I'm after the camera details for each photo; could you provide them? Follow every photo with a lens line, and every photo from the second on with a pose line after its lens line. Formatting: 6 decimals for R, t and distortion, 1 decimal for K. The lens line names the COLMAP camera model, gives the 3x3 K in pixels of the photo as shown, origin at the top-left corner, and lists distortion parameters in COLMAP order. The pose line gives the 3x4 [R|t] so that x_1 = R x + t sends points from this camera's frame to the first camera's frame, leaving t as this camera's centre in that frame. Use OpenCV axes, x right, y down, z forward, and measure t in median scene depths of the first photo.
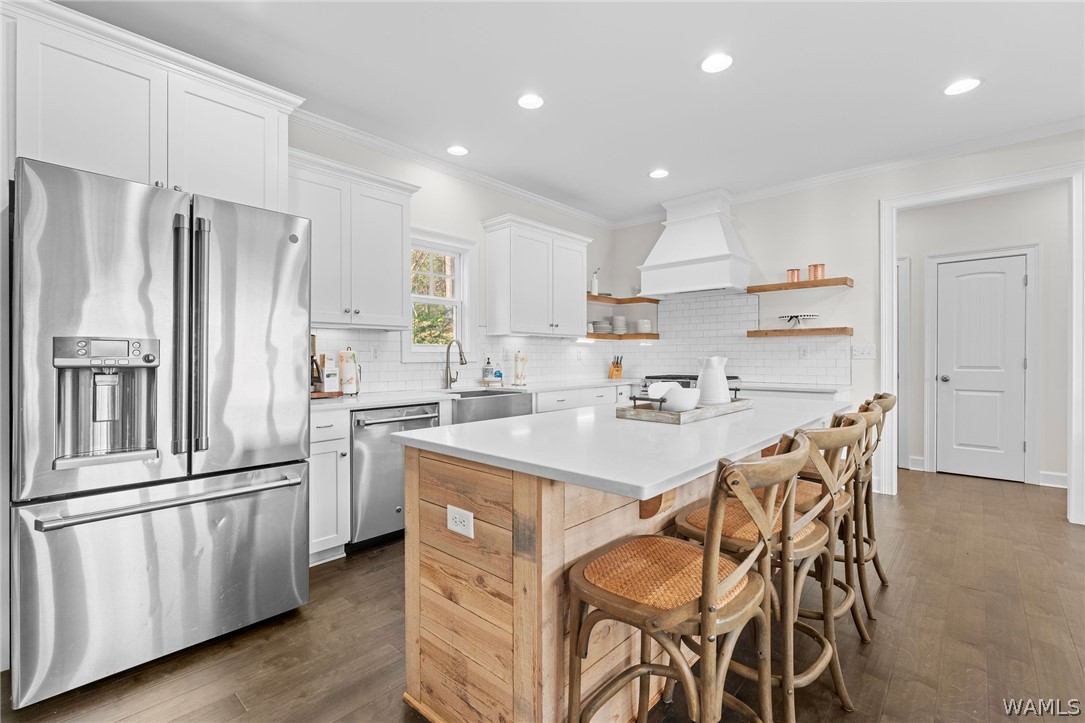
lens RADIAL K [[480.6, 0, 542.7], [0, 480.6, 360.4], [0, 0, 1]] dist [0.002369, -0.000342]
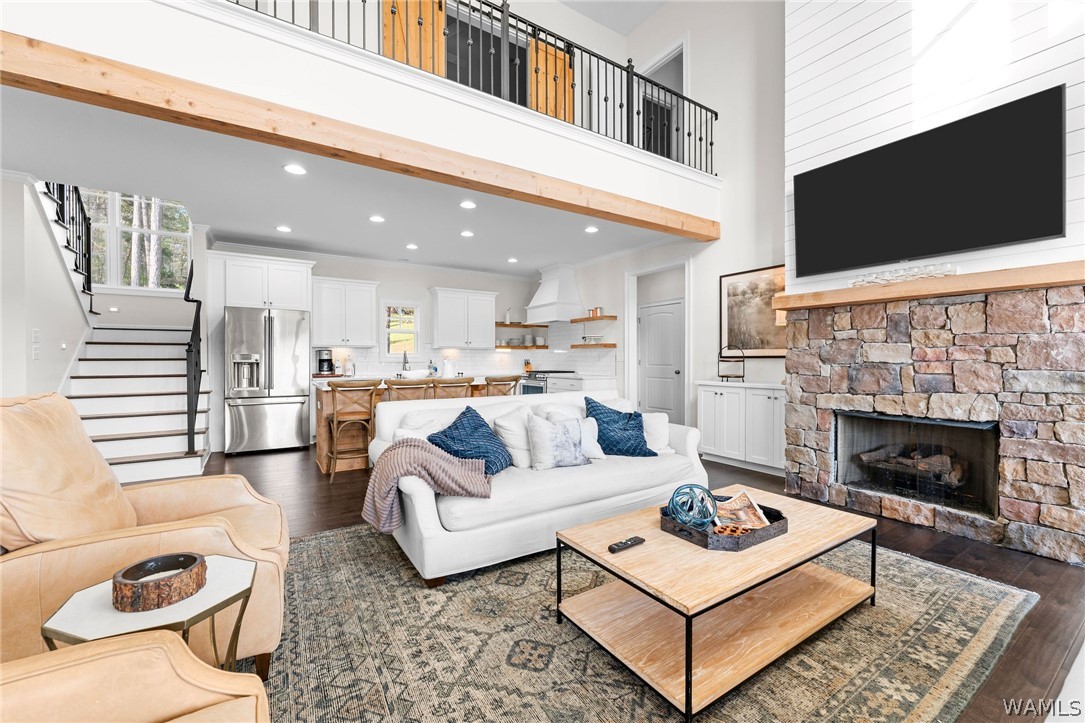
lens RADIAL K [[440.3, 0, 540.6], [0, 440.3, 365.9], [0, 0, 1]] dist [0.001965, -0.000648]
pose [[0.964993, 0.006125, -0.262204, 0.790106], [-0.003645, 0.999944, 0.009944, -0.000843], [0.262251, -0.008640, 0.964961, -0.605871]]
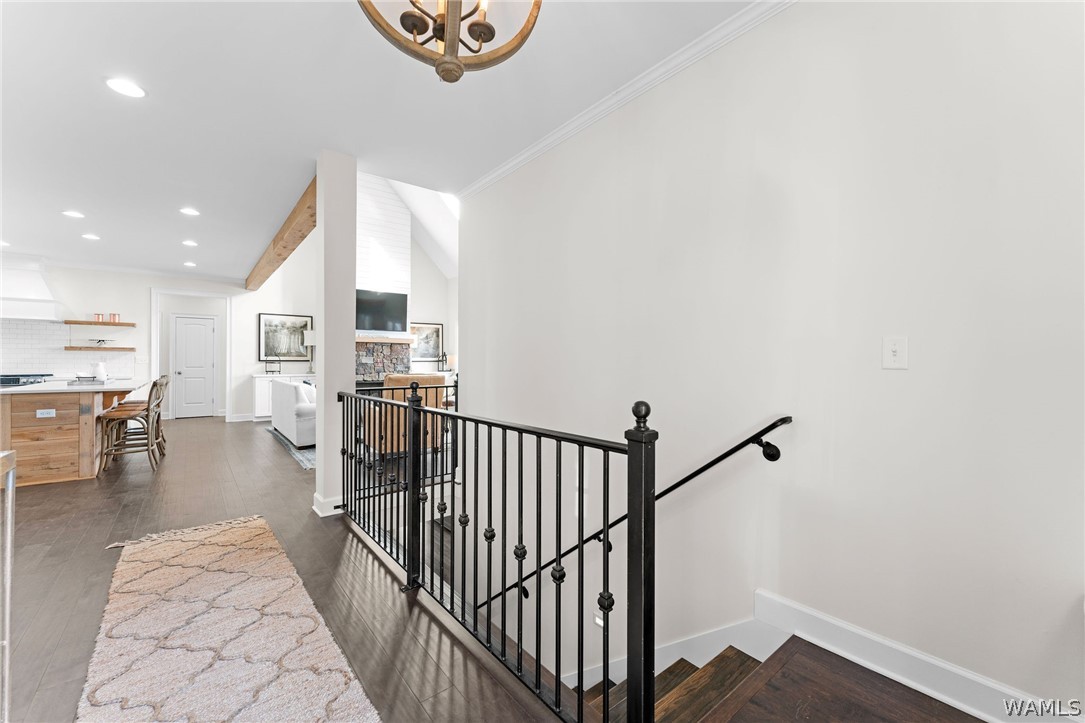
lens RADIAL K [[440.3, 0, 540.5], [0, 440.3, 363.5], [0, 0, 1]] dist [0.001965, -0.000648]
pose [[0.160770, 0.001965, 0.986990, -0.874433], [0.003148, 0.999992, -0.002504, 0.007313], [-0.986987, 0.003510, 0.160762, -0.935818]]
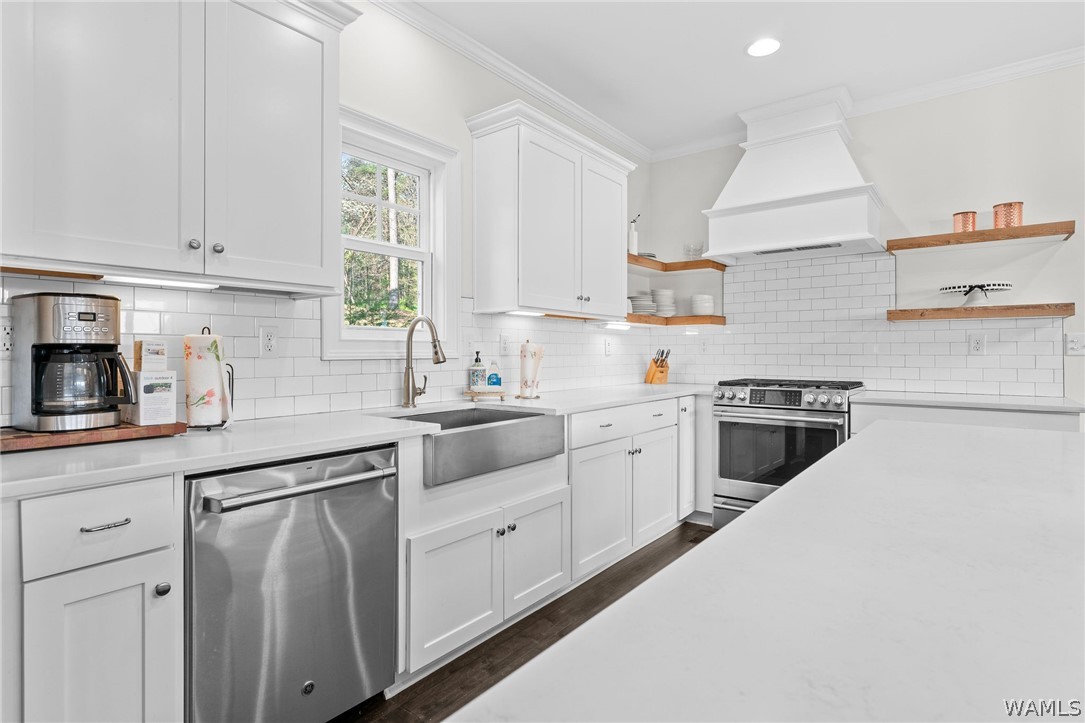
lens RADIAL K [[551.0, 0, 538.1], [0, 551.0, 352.4], [0, 0, 1]] dist [-0.013306, 0.000678]
pose [[0.997756, 0.002877, 0.066887, -0.085256], [-0.002402, 0.999971, -0.007185, 0.000531], [-0.066906, 0.007008, 0.997735, 0.334665]]
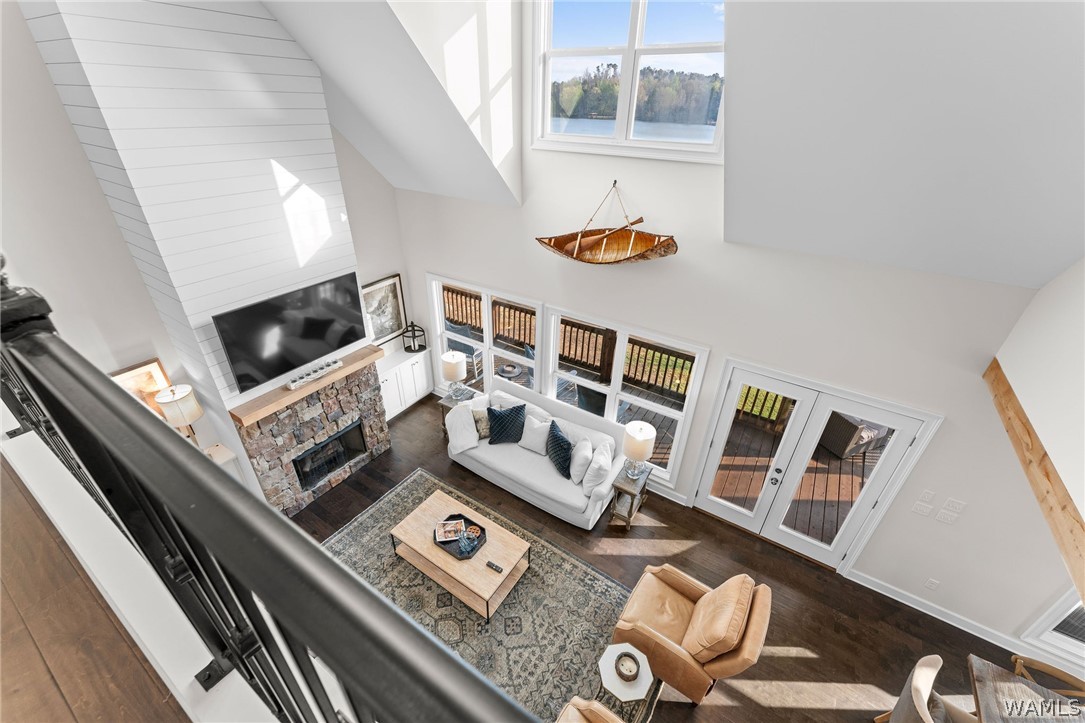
lens RADIAL K [[440.3, 0, 540.4], [0, 440.3, 359.2], [0, 0, 1]] dist [0.001965, -0.000648]
pose [[-0.157794, -0.500748, 0.851089, 0.118532], [-0.011915, 0.862789, 0.505423, -0.756030], [-0.987400, 0.069612, -0.142109, -0.177689]]
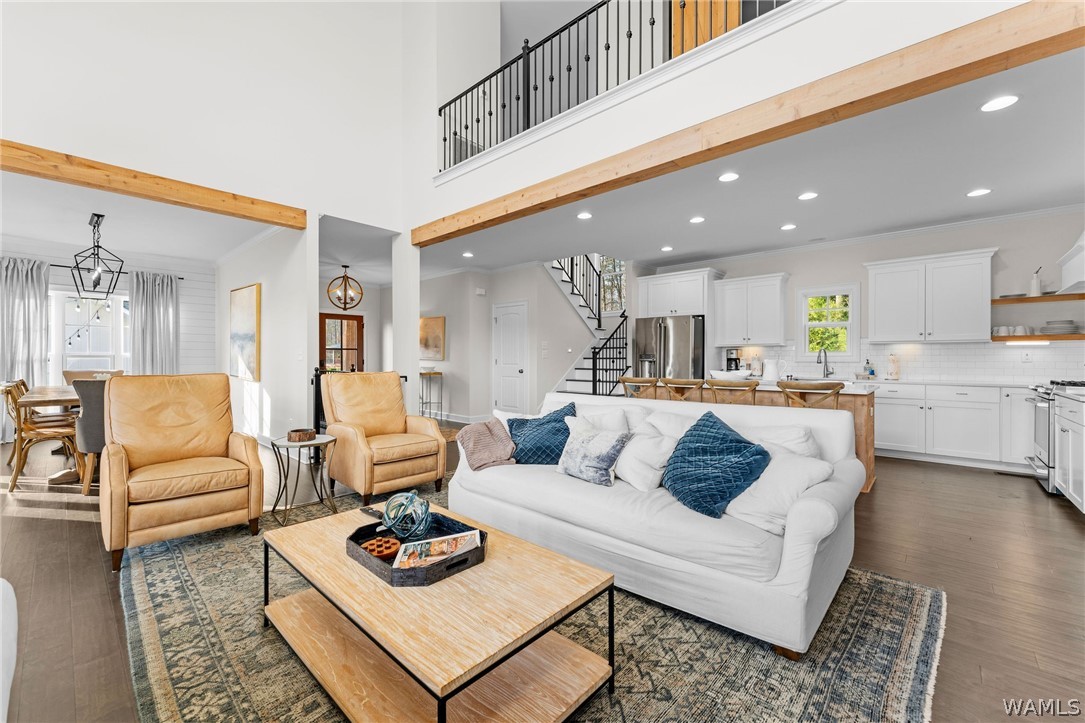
lens RADIAL K [[440.3, 0, 541.3], [0, 440.3, 359.2], [0, 0, 1]] dist [0.001965, -0.000648]
pose [[-0.008410, 0.005301, -0.999951, 1.256772], [-0.007917, 0.999954, 0.005368, -0.005811], [0.999933, 0.007962, -0.008368, 0.012303]]
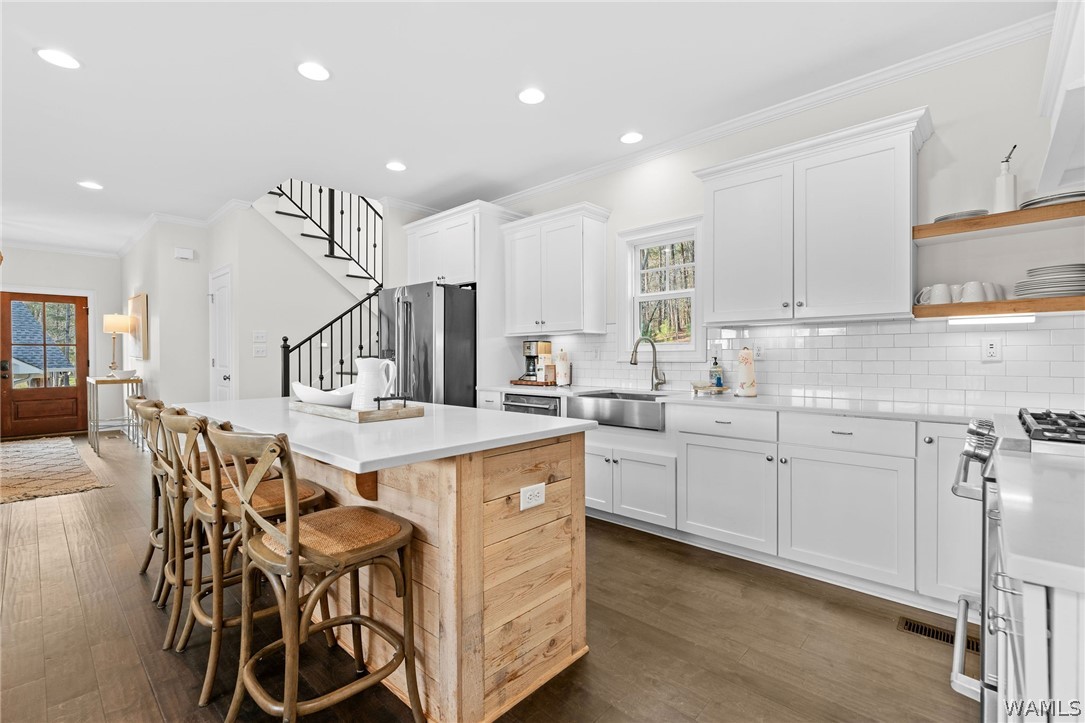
lens RADIAL K [[480.6, 0, 542.9], [0, 480.6, 358.5], [0, 0, 1]] dist [0.002369, -0.000342]
pose [[-0.018100, 0.006126, -0.999817, 0.681865], [-0.004857, 0.999969, 0.006215, -0.006914], [0.999824, 0.004969, -0.018070, 0.742297]]
